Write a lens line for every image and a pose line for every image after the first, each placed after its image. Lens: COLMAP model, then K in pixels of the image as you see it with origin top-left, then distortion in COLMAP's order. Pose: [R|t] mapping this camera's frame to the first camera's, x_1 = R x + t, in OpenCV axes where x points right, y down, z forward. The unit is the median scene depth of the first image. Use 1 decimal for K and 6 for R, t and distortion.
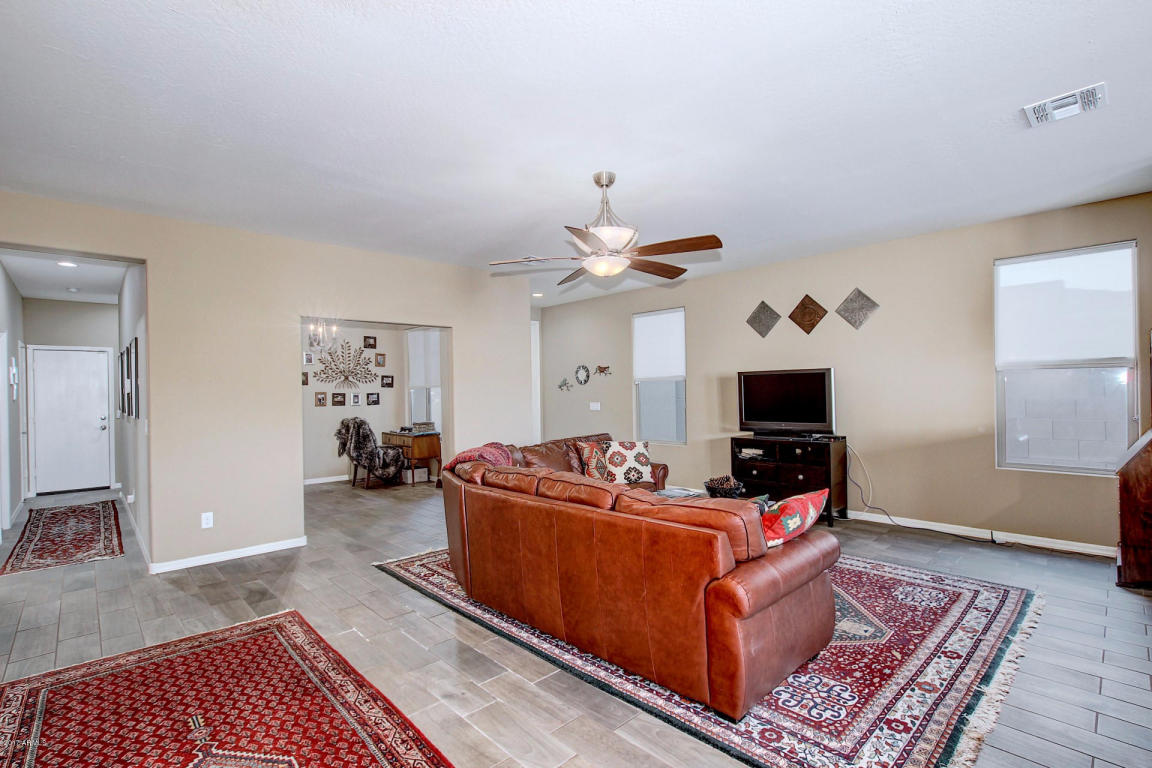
lens RADIAL K [[534.9, 0, 574.6], [0, 534.9, 391.6], [0, 0, 1]] dist [-0.036847, 0.006752]
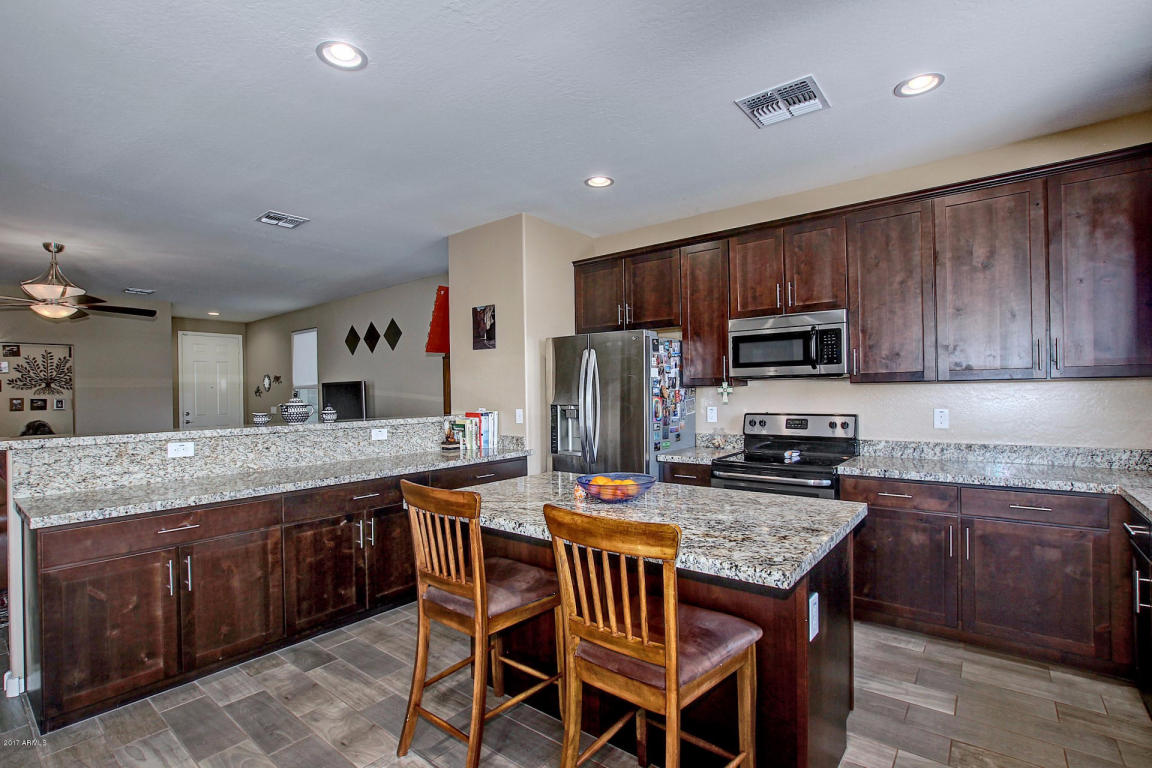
lens RADIAL K [[534.9, 0, 574.6], [0, 534.9, 391.6], [0, 0, 1]] dist [-0.036847, 0.006752]
pose [[0.989973, 0.001068, 0.141249, 0.983046], [-0.000671, 0.999996, -0.002856, -0.019087], [-0.141252, 0.002733, 0.989970, -0.421199]]
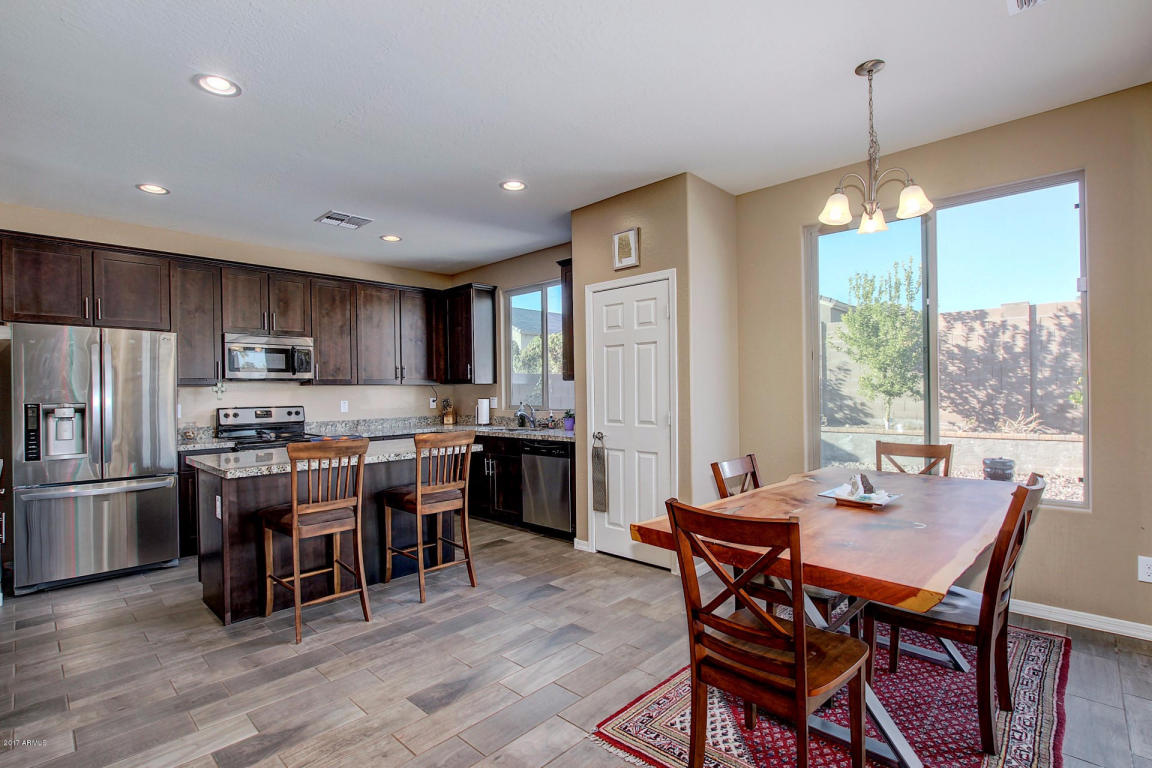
lens RADIAL K [[522.0, 0, 558.9], [0, 522.0, 387.8], [0, 0, 1]] dist [-0.000927, -0.017341]
pose [[-0.021173, 0.023467, 0.999500, 0.273604], [0.016984, 0.999589, -0.023110, 0.010196], [-0.999632, 0.016487, -0.021563, -0.252617]]
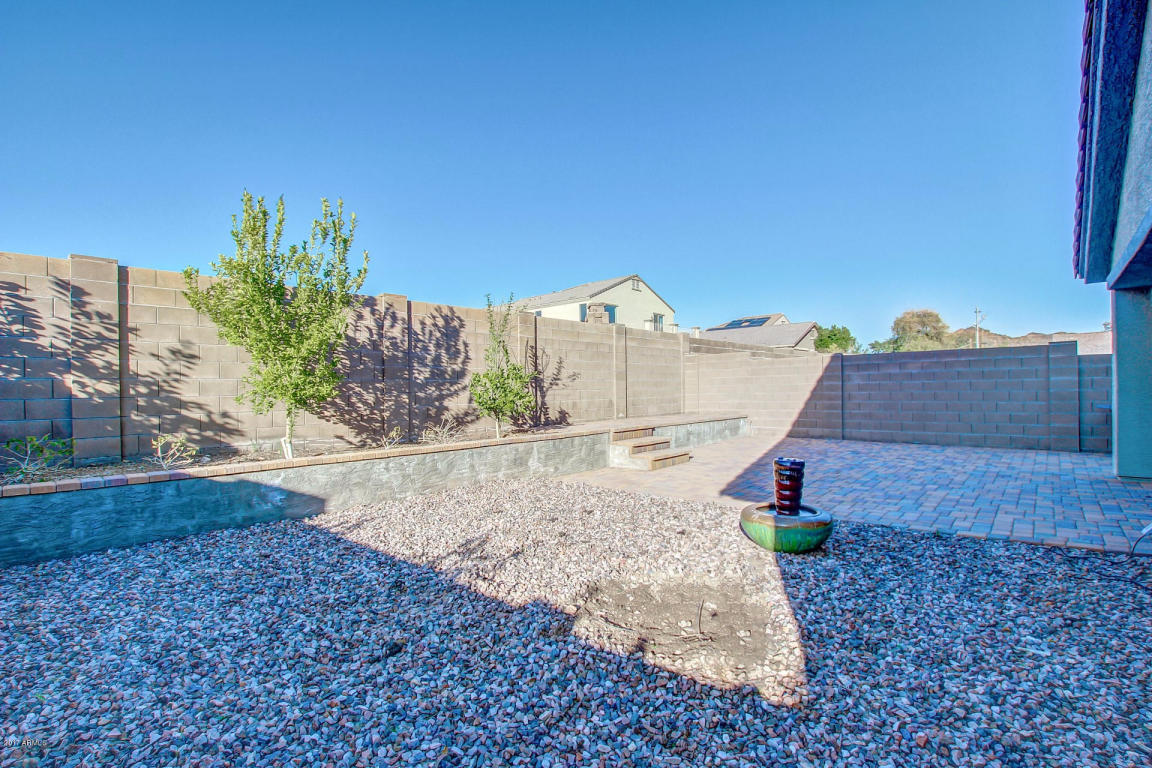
lens RADIAL K [[534.9, 0, 574.6], [0, 534.9, 391.6], [0, 0, 1]] dist [-0.036847, 0.006752]
pose [[-0.996187, 0.031828, -0.081229, 1.933767], [0.031368, 0.999484, 0.006941, 0.003697], [0.081408, 0.004366, -0.996671, -0.229392]]
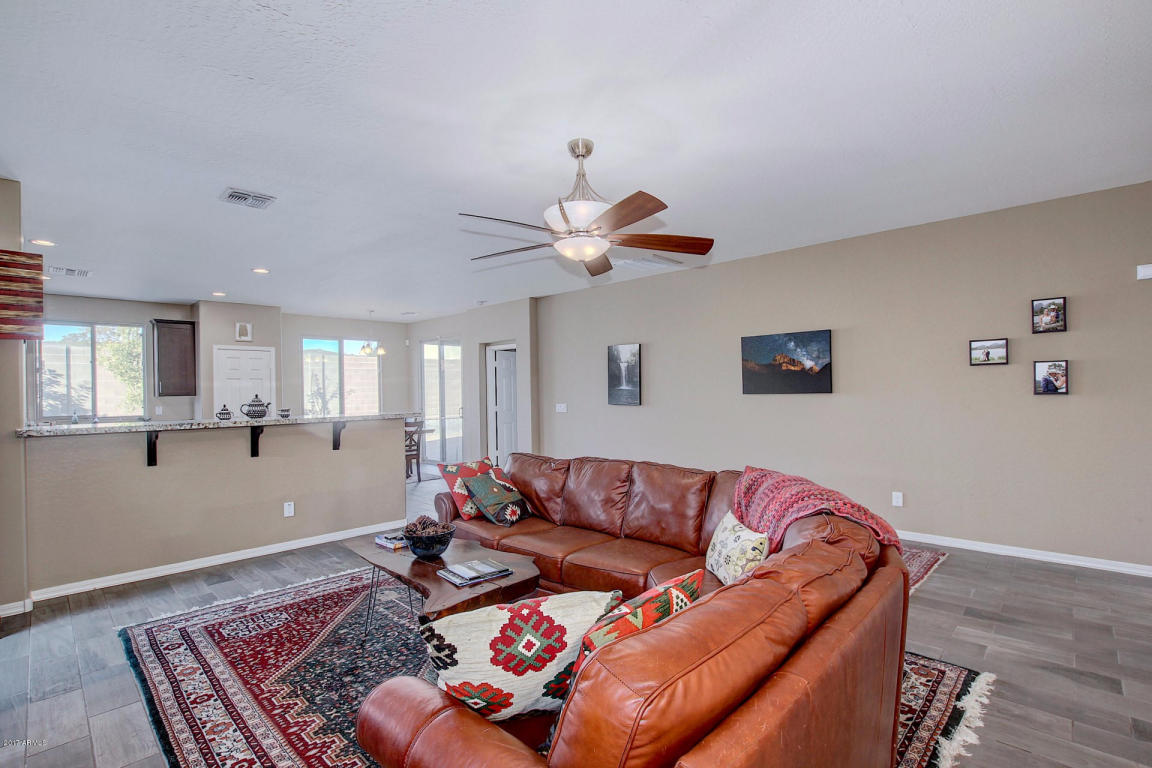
lens RADIAL K [[537.4, 0, 572.5], [0, 537.4, 403.1], [0, 0, 1]] dist [-0.038849, 0.006768]
pose [[-0.998686, 0.034545, -0.037854, 0.093105], [0.033630, 0.999133, 0.024539, -0.006446], [0.038669, 0.023234, -0.998982, 1.536848]]
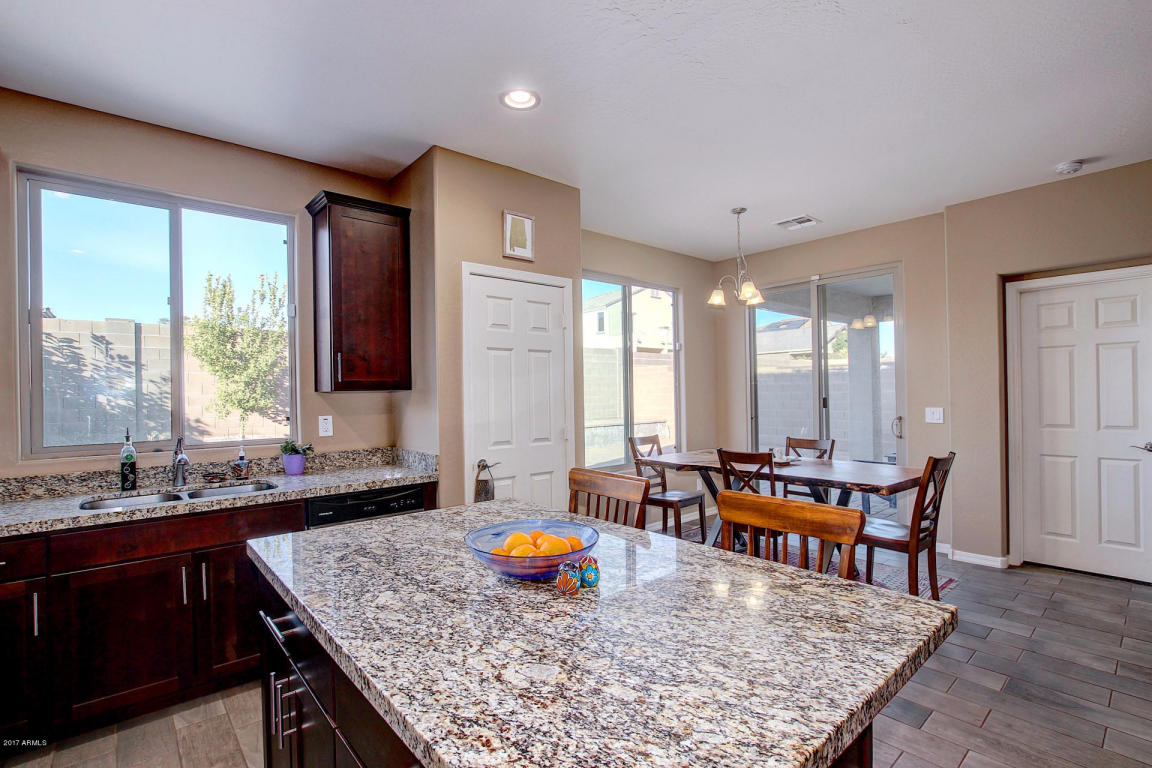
lens RADIAL K [[535.5, 0, 582.4], [0, 535.5, 388.4], [0, 0, 1]] dist [-0.023318, -0.000988]
pose [[-0.998465, 0.031959, 0.045239, 1.059639], [0.031767, 0.999483, -0.004960, -0.020789], [-0.045374, -0.003515, -0.998964, 0.392415]]
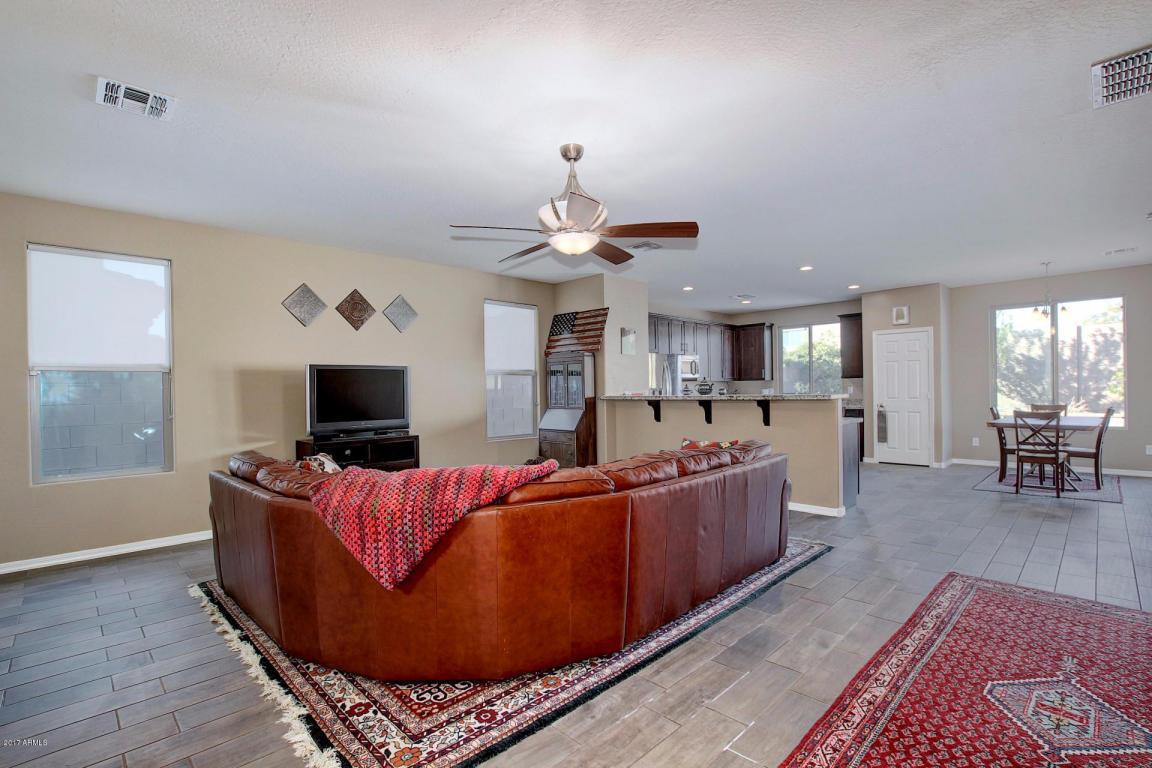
lens RADIAL K [[534.9, 0, 574.6], [0, 534.9, 391.6], [0, 0, 1]] dist [-0.036847, 0.006752]
pose [[-0.019132, 0.014751, 0.999708, -0.734101], [0.017298, 0.999746, -0.014421, 0.034551], [-0.999667, 0.017017, -0.019382, 0.847261]]
